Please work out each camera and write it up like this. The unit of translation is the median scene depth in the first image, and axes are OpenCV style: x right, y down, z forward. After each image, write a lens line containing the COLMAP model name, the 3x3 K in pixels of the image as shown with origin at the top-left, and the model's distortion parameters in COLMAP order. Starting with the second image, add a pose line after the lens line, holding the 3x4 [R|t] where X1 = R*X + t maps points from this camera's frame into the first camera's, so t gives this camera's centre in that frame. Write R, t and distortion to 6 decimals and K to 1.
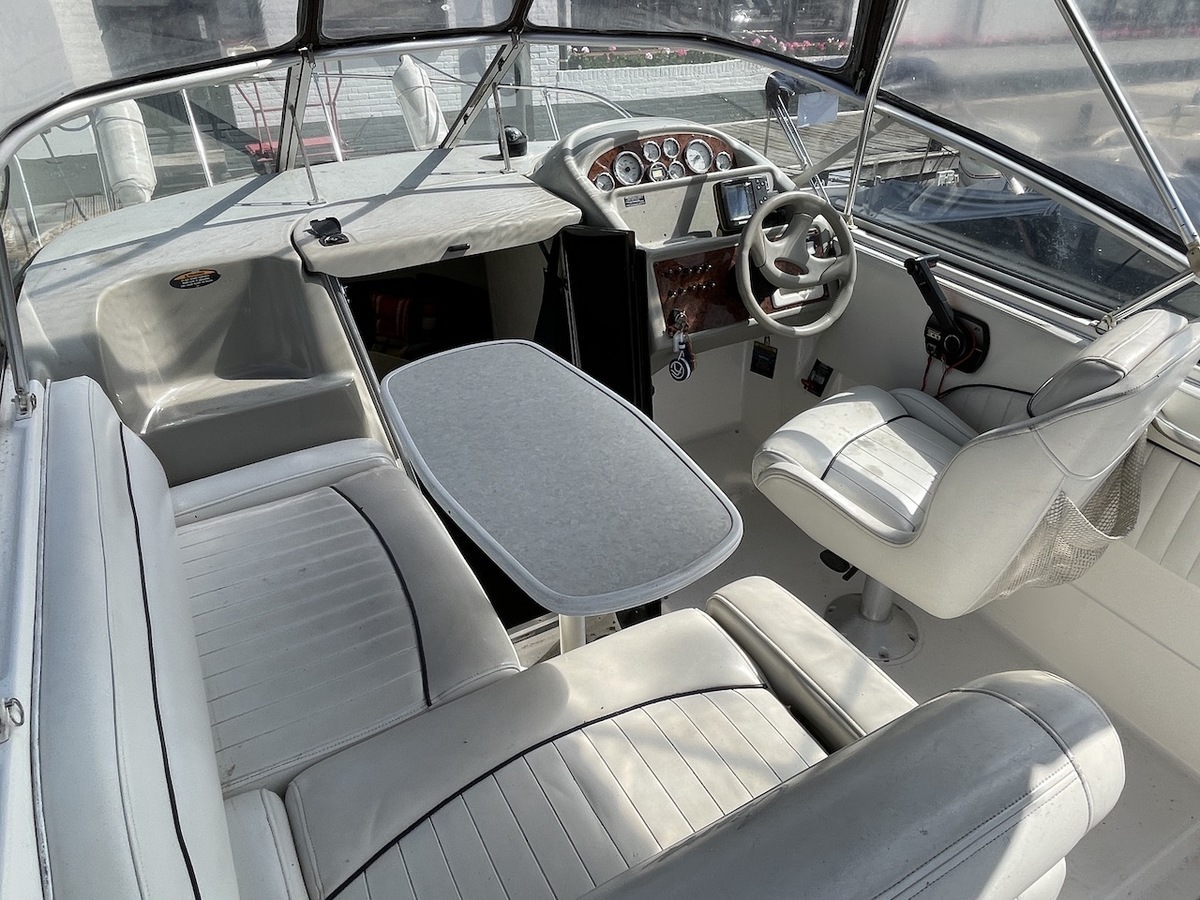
lens RADIAL K [[781.7, 0, 598.9], [0, 781.7, 448.4], [0, 0, 1]] dist [-0.001470, -0.001343]
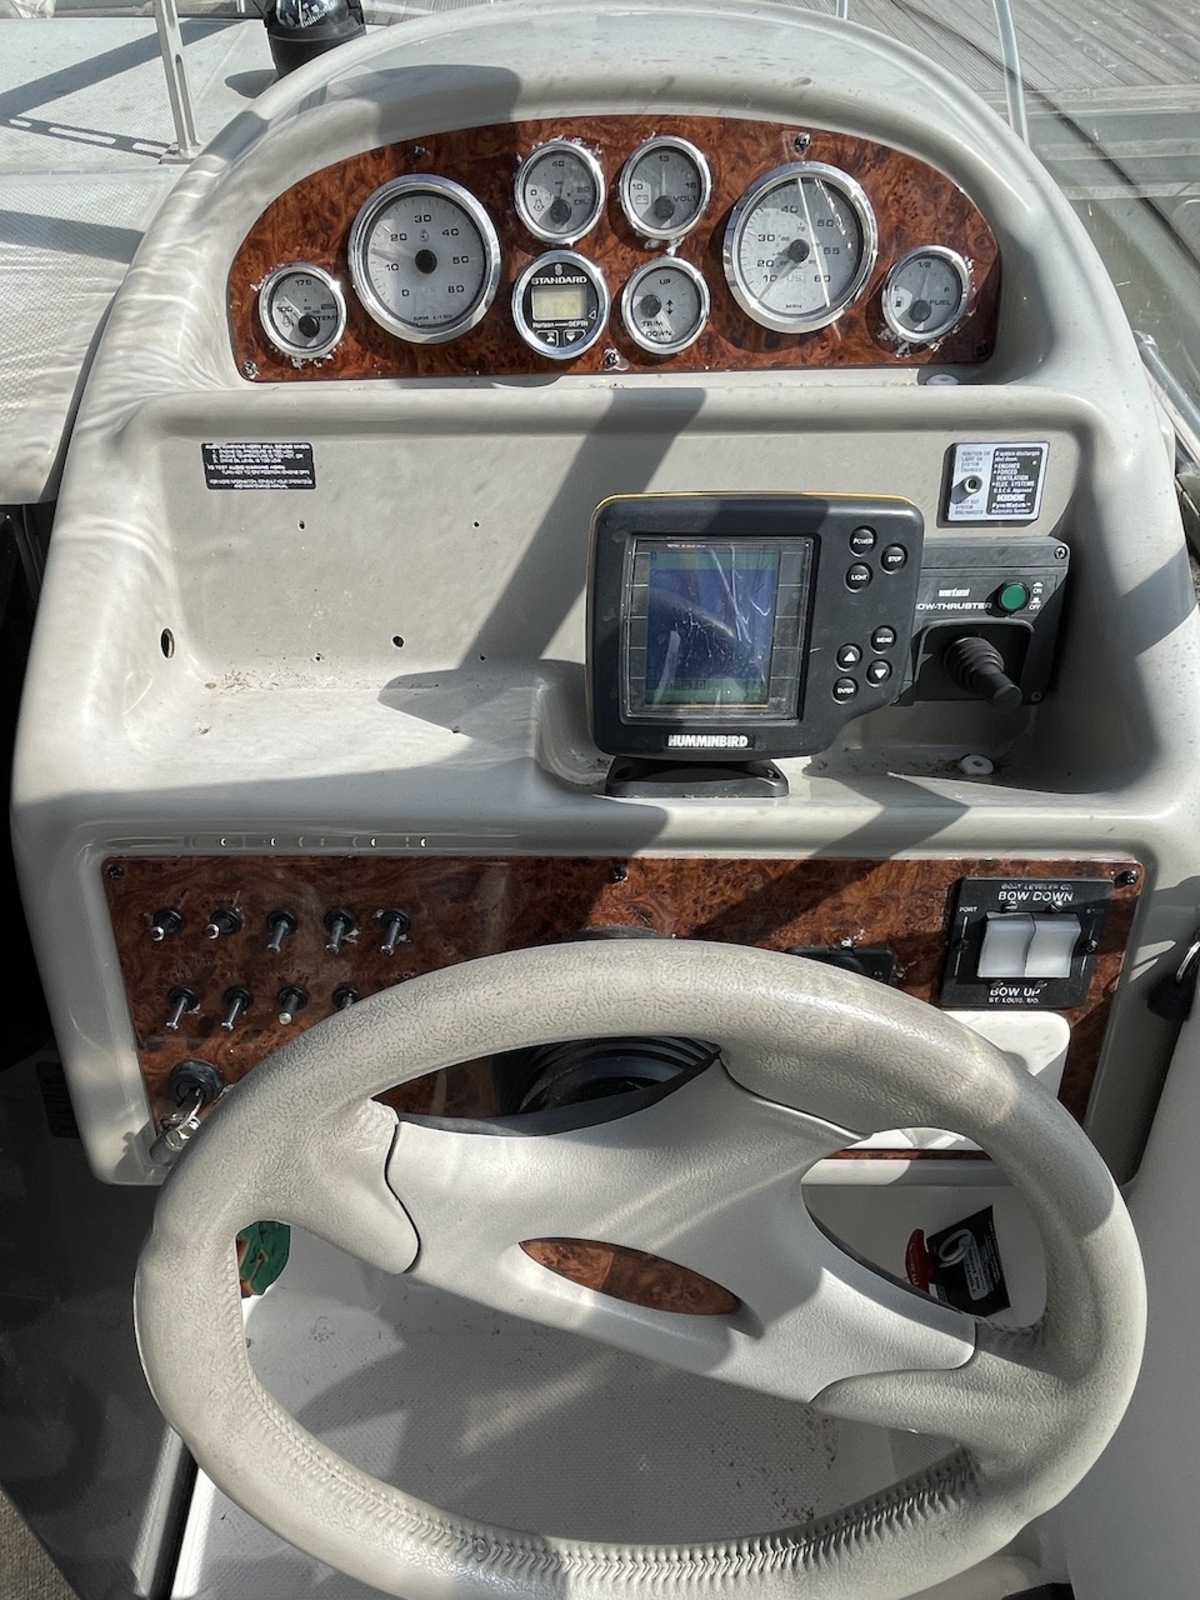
lens RADIAL K [[1042.3, 0, 599.7], [0, 1042.3, 800.4], [0, 0, 1]] dist [-0.001470, -0.001343]
pose [[0.882827, 0.367476, -0.292537, 0.248053], [-0.263018, 0.902782, 0.340304, -0.364204], [0.389151, -0.223487, 0.893653, 0.783718]]
